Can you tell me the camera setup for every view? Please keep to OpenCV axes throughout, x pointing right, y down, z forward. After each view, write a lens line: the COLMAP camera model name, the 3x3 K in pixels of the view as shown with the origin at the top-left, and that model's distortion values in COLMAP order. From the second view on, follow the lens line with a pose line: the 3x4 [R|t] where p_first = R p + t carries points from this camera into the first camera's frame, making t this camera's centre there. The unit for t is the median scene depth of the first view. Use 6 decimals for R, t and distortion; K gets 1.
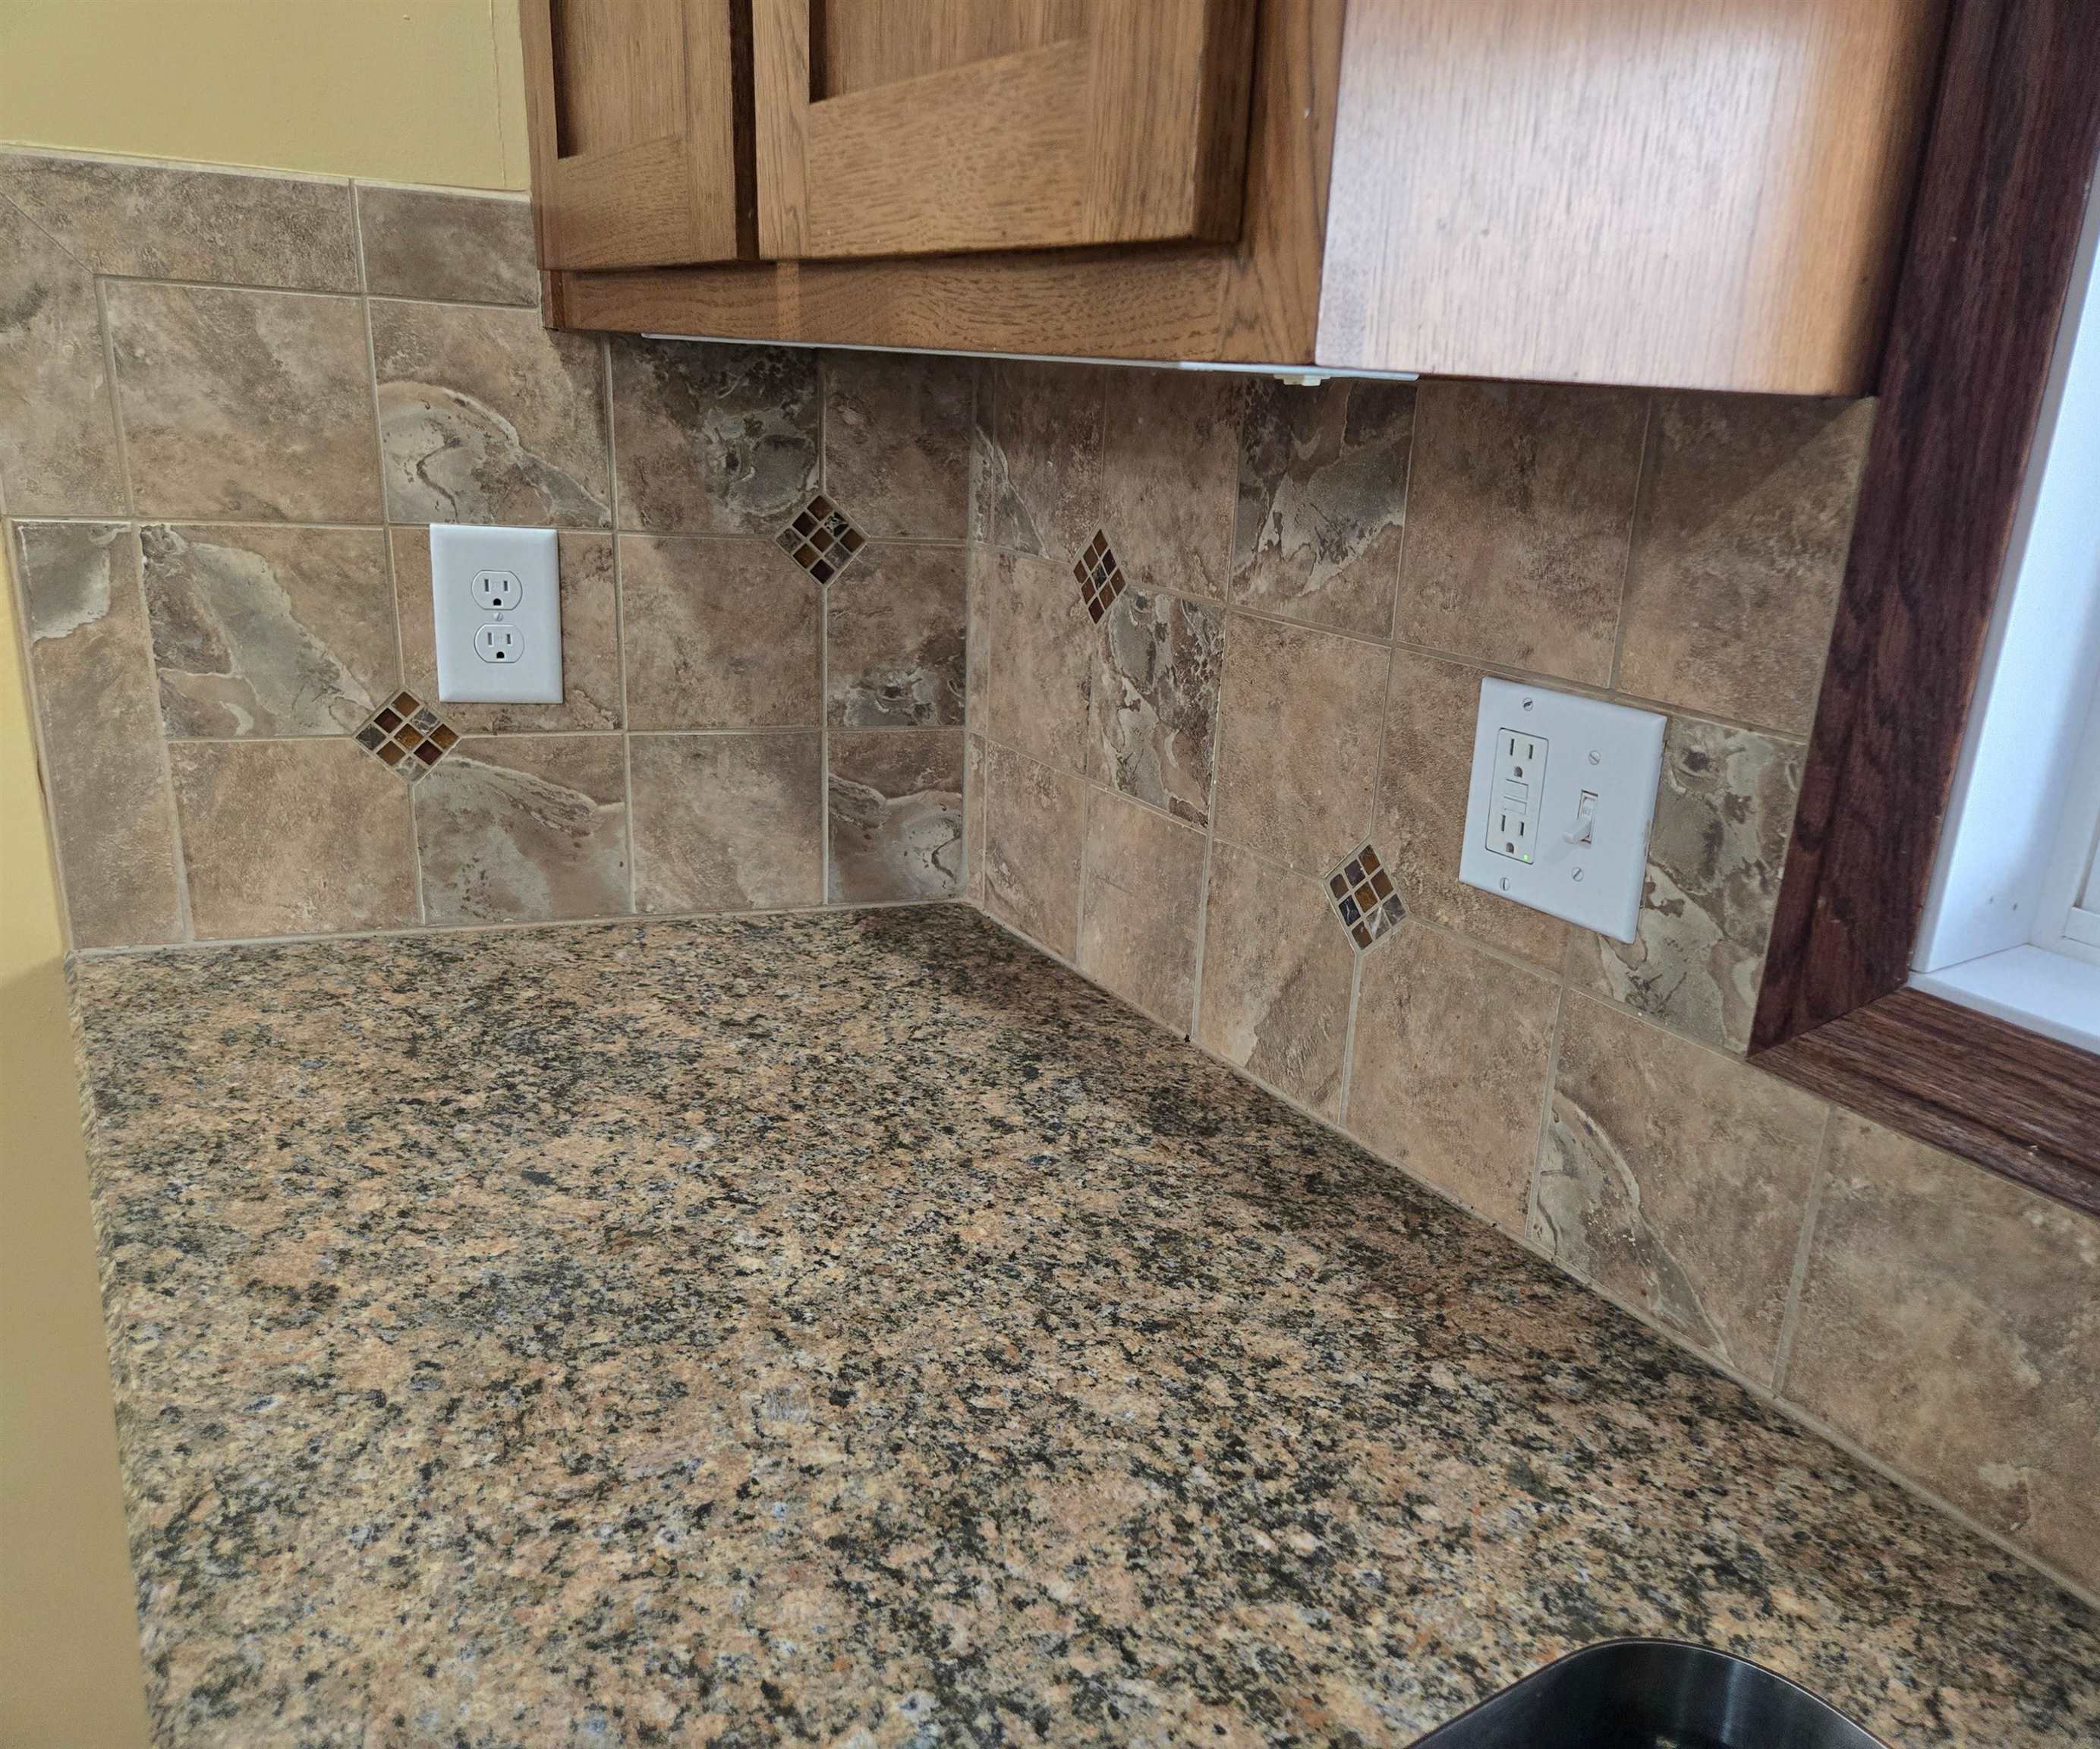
lens RADIAL K [[1533.4, 0, 1178.4], [0, 1533.4, 881.2], [0, 0, 1]] dist [0.041599, -0.015202]
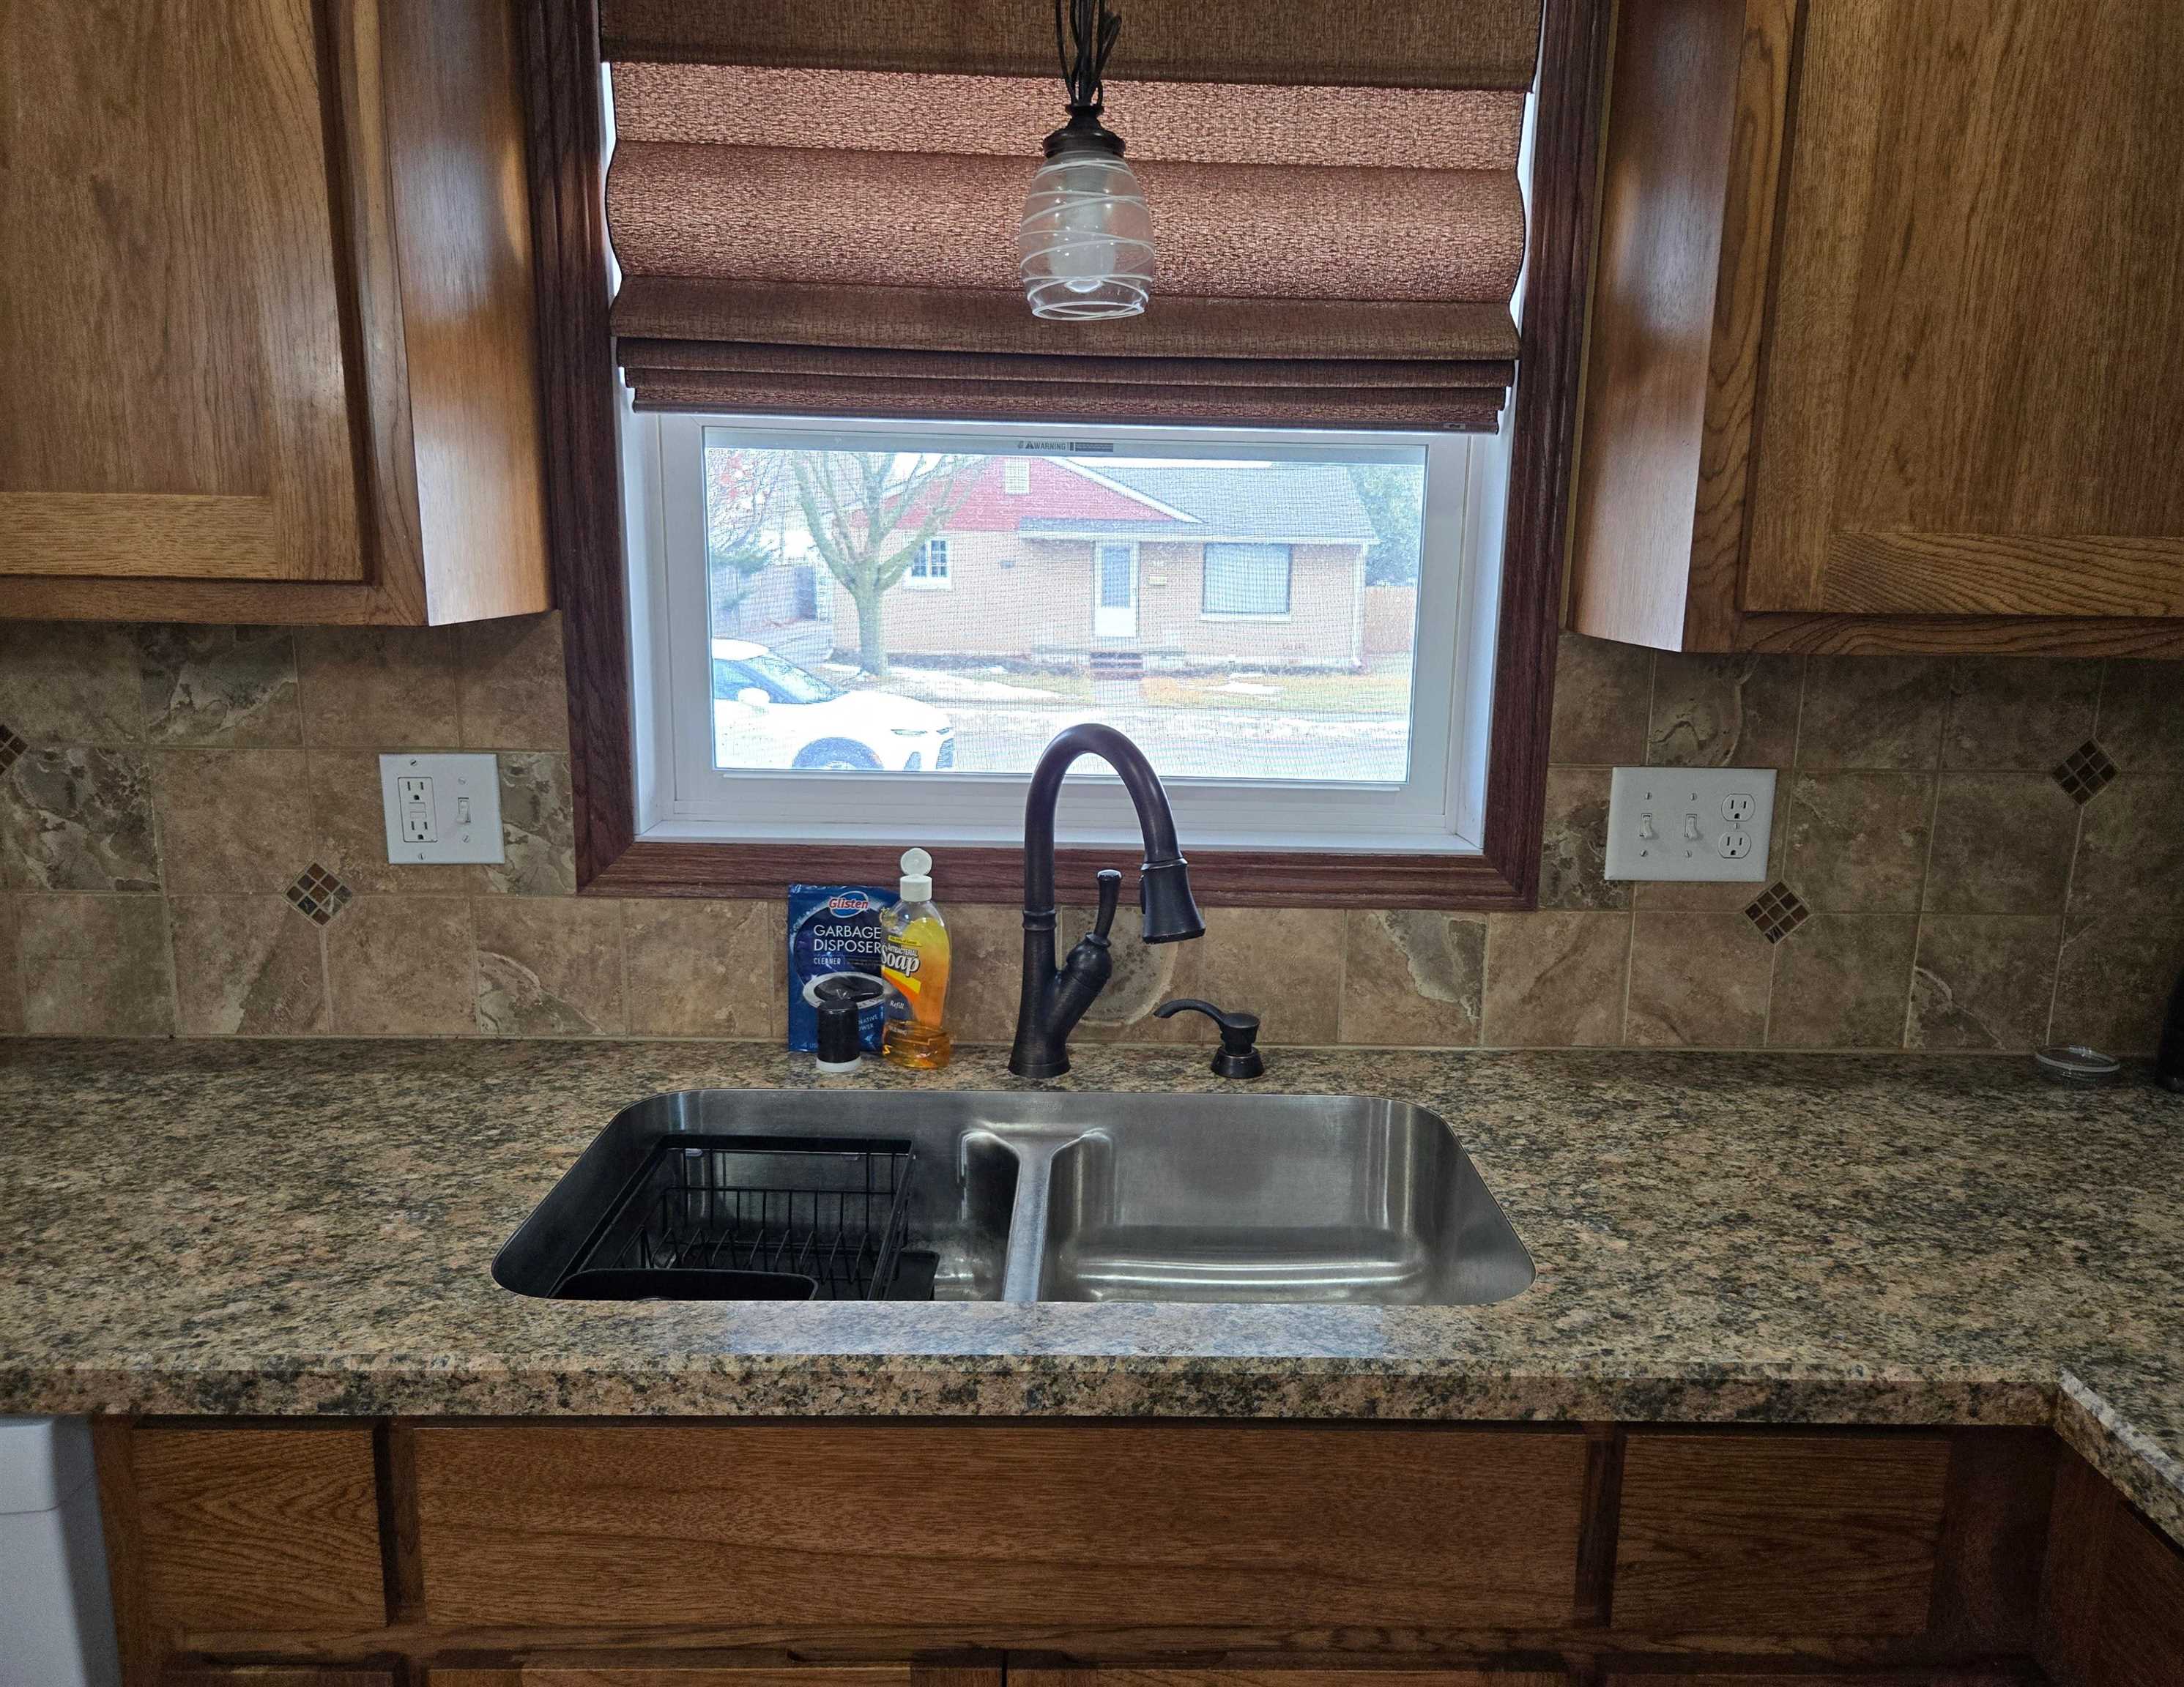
lens RADIAL K [[1406.5, 0, 1096.9], [0, 1406.5, 850.8], [0, 0, 1]] dist [-0.006118, -0.005707]
pose [[0.557454, -0.212385, 0.802582, -0.668623], [0.264885, 0.961699, 0.070509, 0.087458], [-0.786817, 0.173287, 0.592360, -0.653389]]
